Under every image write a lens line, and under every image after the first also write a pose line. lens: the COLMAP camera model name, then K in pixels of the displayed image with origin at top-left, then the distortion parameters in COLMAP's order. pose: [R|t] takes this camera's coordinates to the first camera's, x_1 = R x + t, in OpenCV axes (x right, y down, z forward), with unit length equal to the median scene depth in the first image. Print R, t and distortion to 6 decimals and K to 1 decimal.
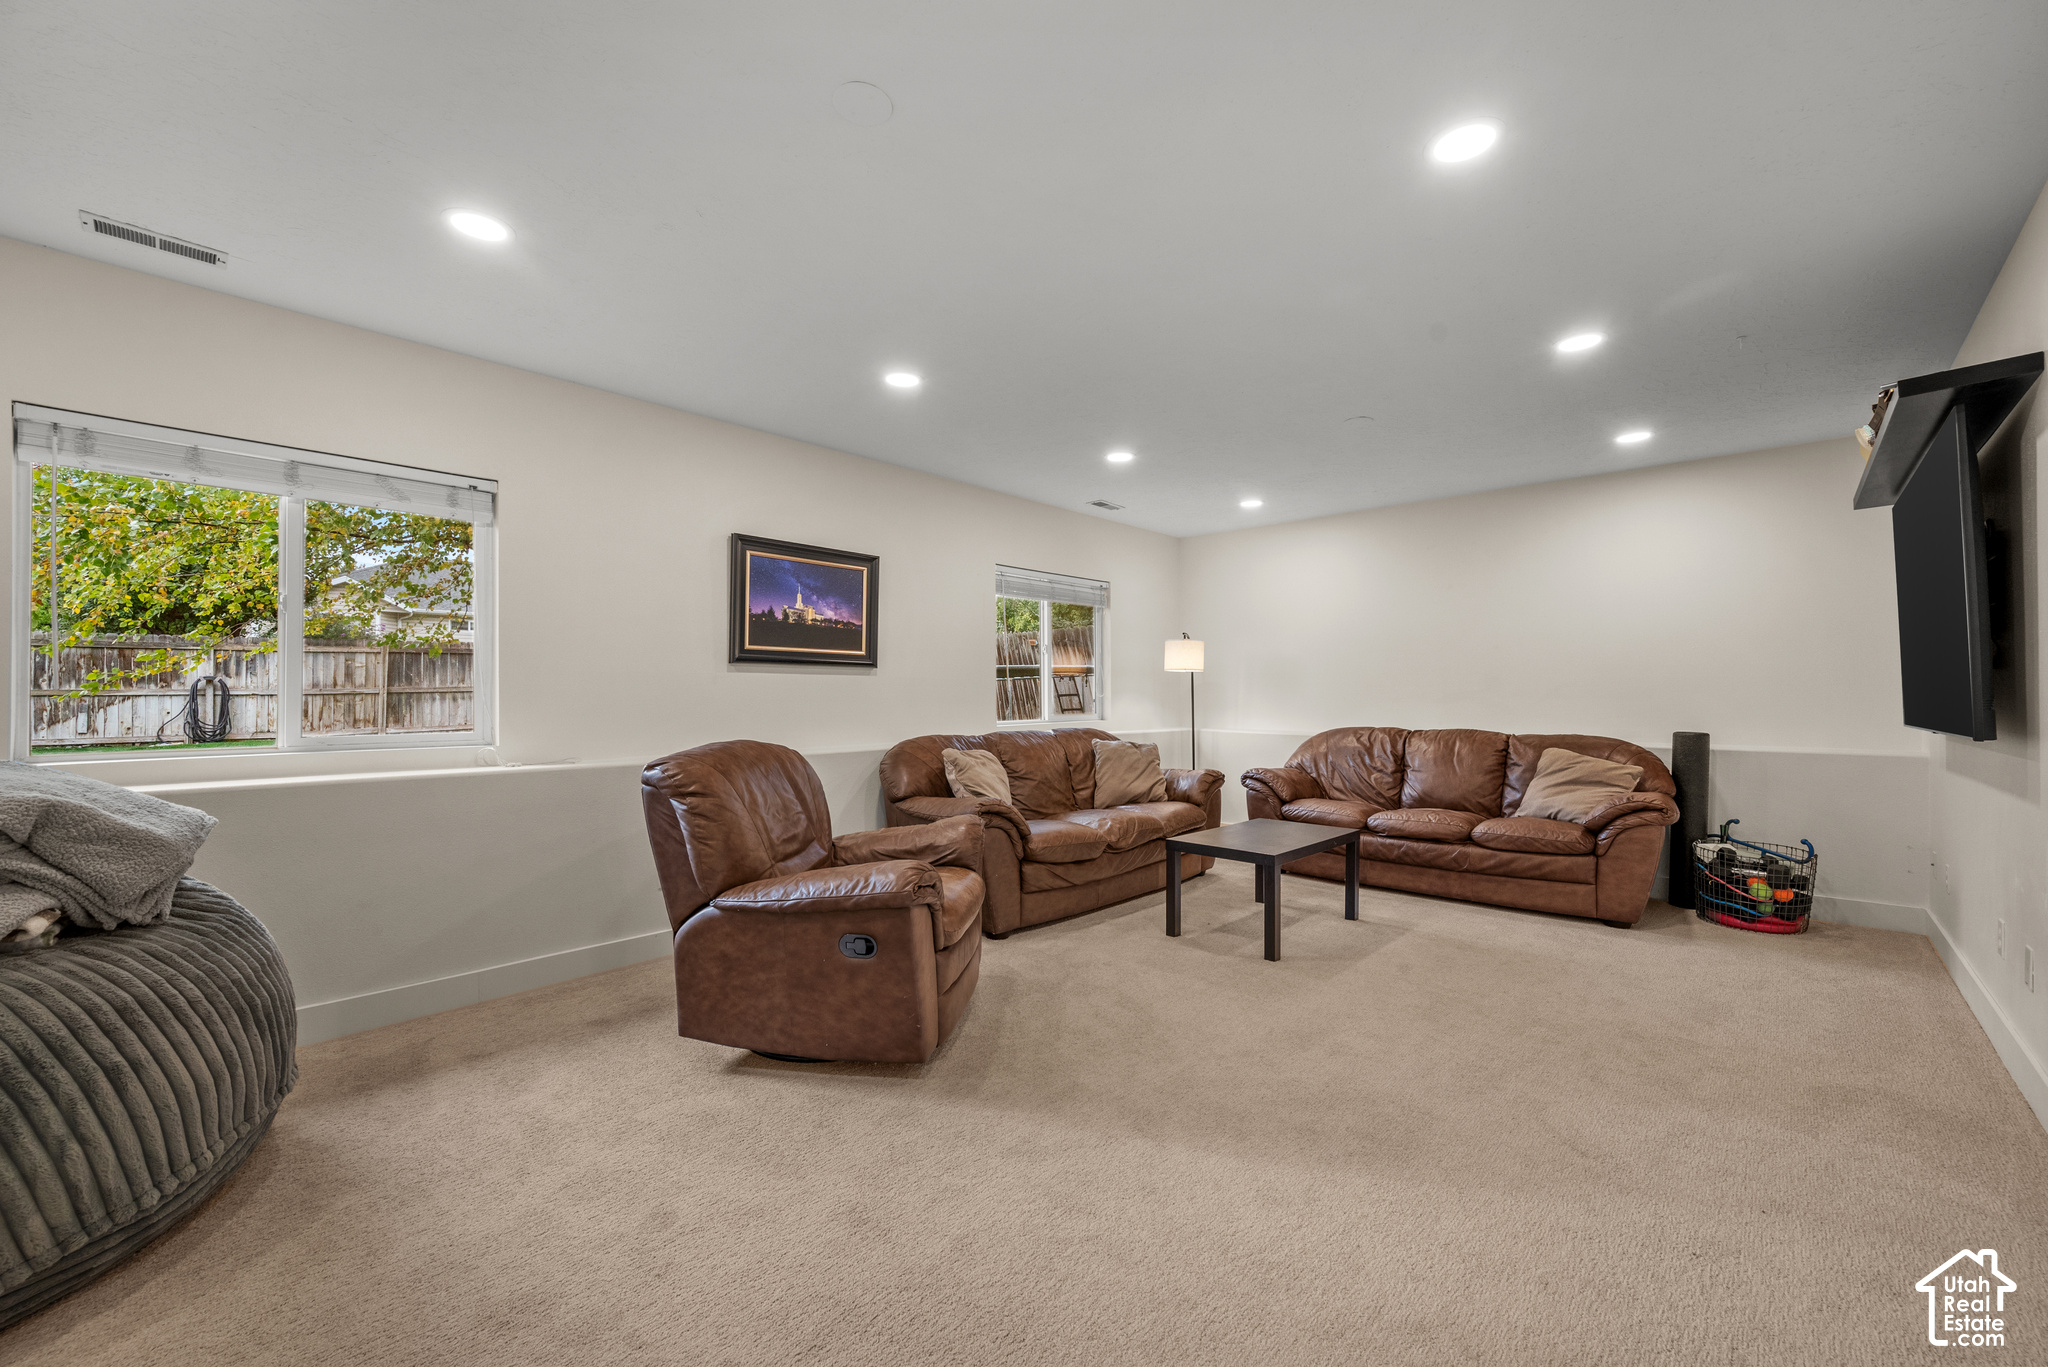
lens RADIAL K [[796.6, 0, 1025.9], [0, 796.6, 687.3], [0, 0, 1]] dist [-0.000534, -0.000043]
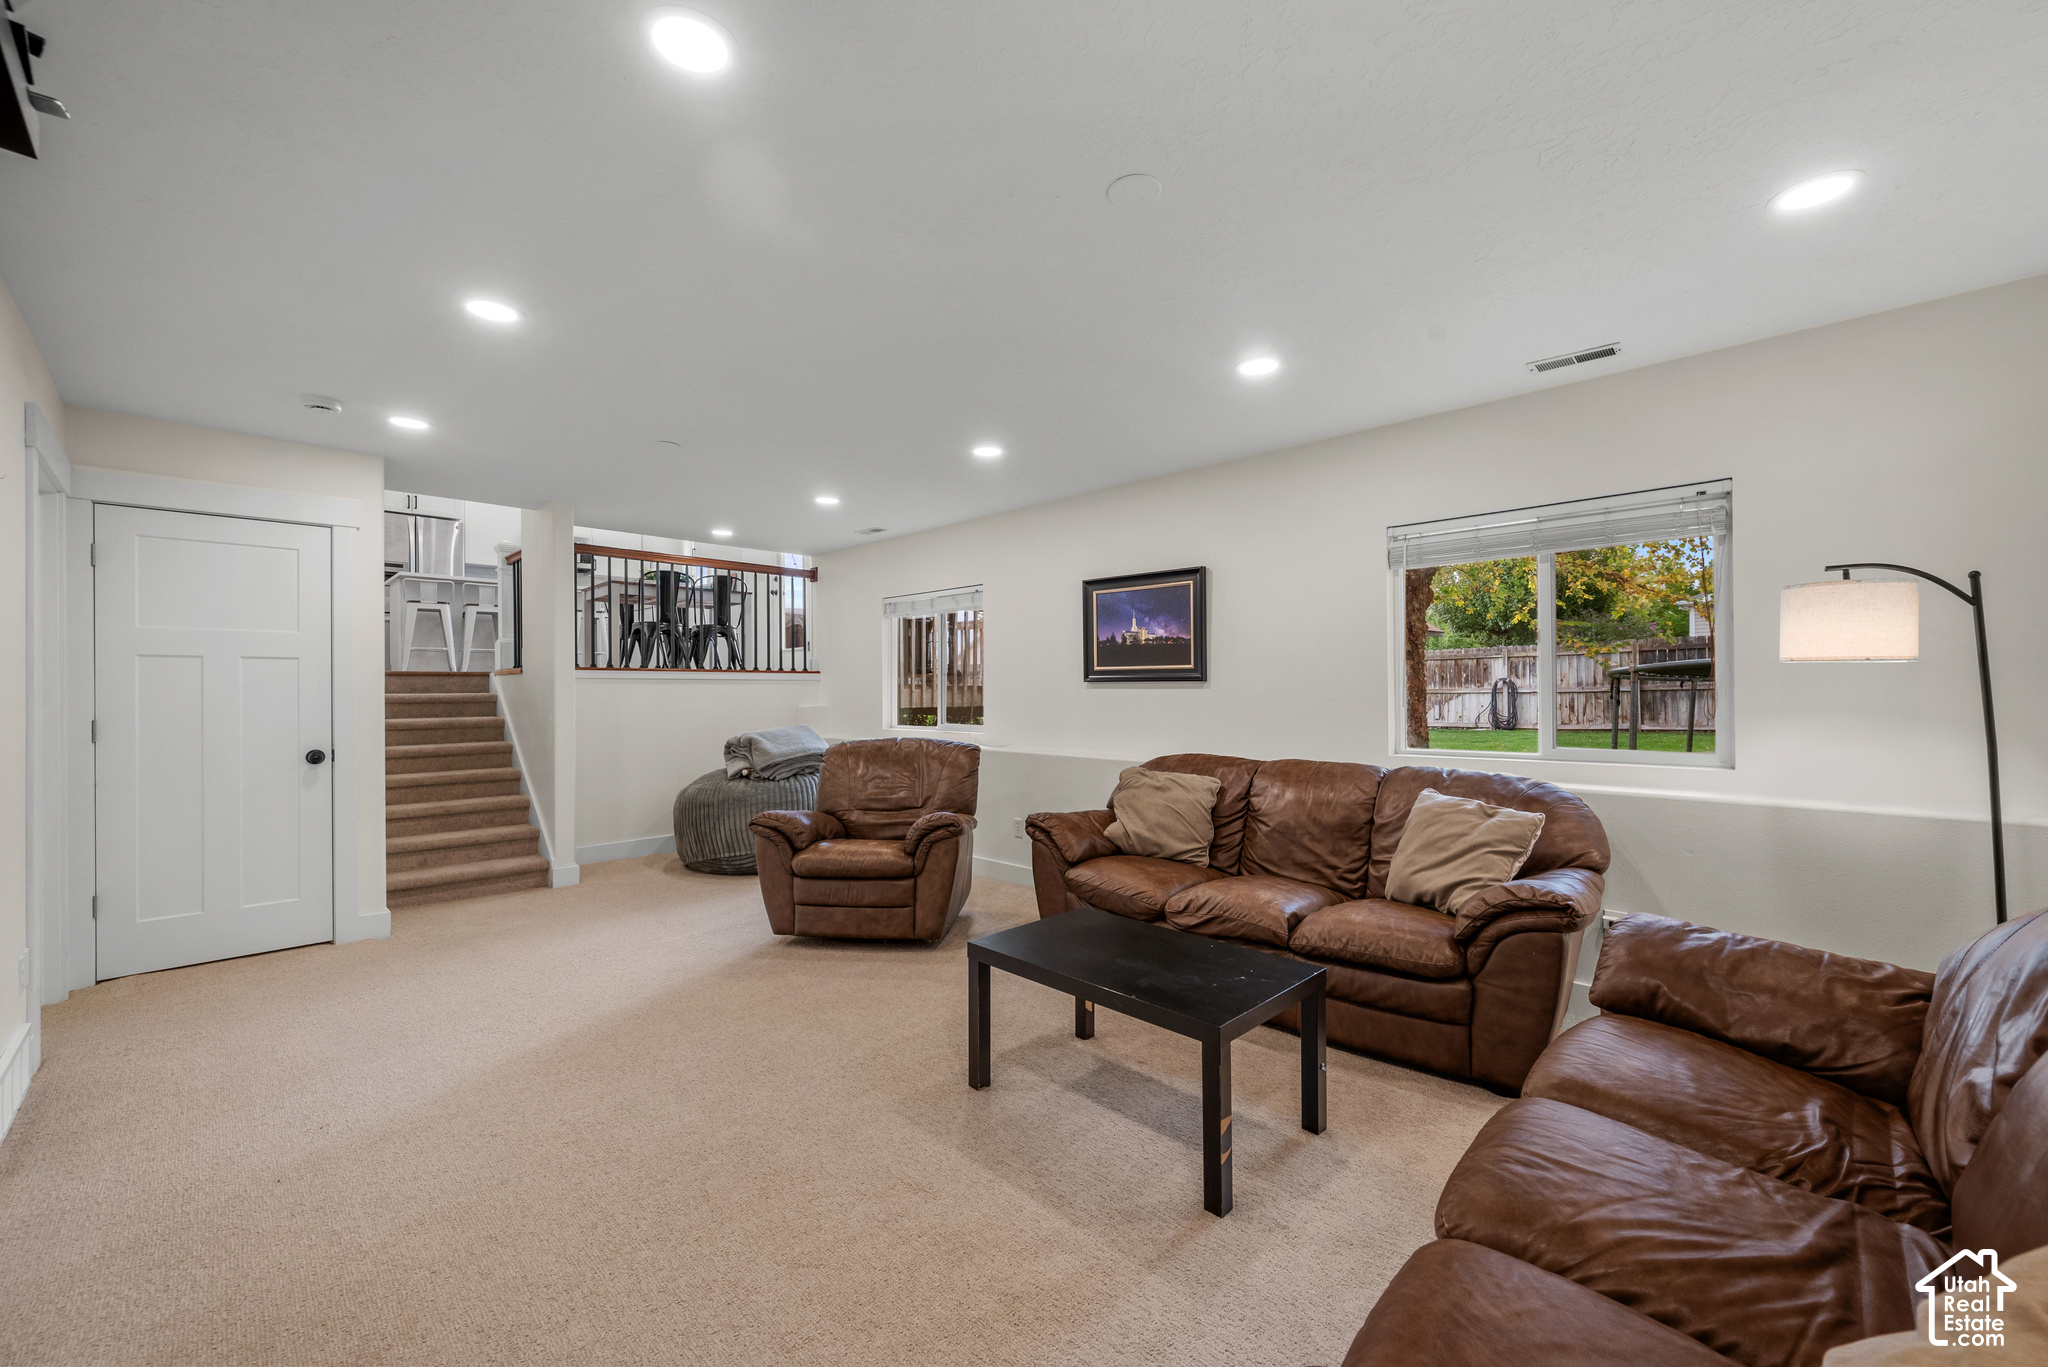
lens RADIAL K [[796.6, 0, 1025.7], [0, 796.6, 684.8], [0, 0, 1]] dist [-0.000534, -0.000043]
pose [[-0.010286, -0.005327, -0.999933, 0.803921], [0.012547, 0.999906, -0.005456, -0.017687], [0.999868, -0.012602, -0.010218, 0.811122]]
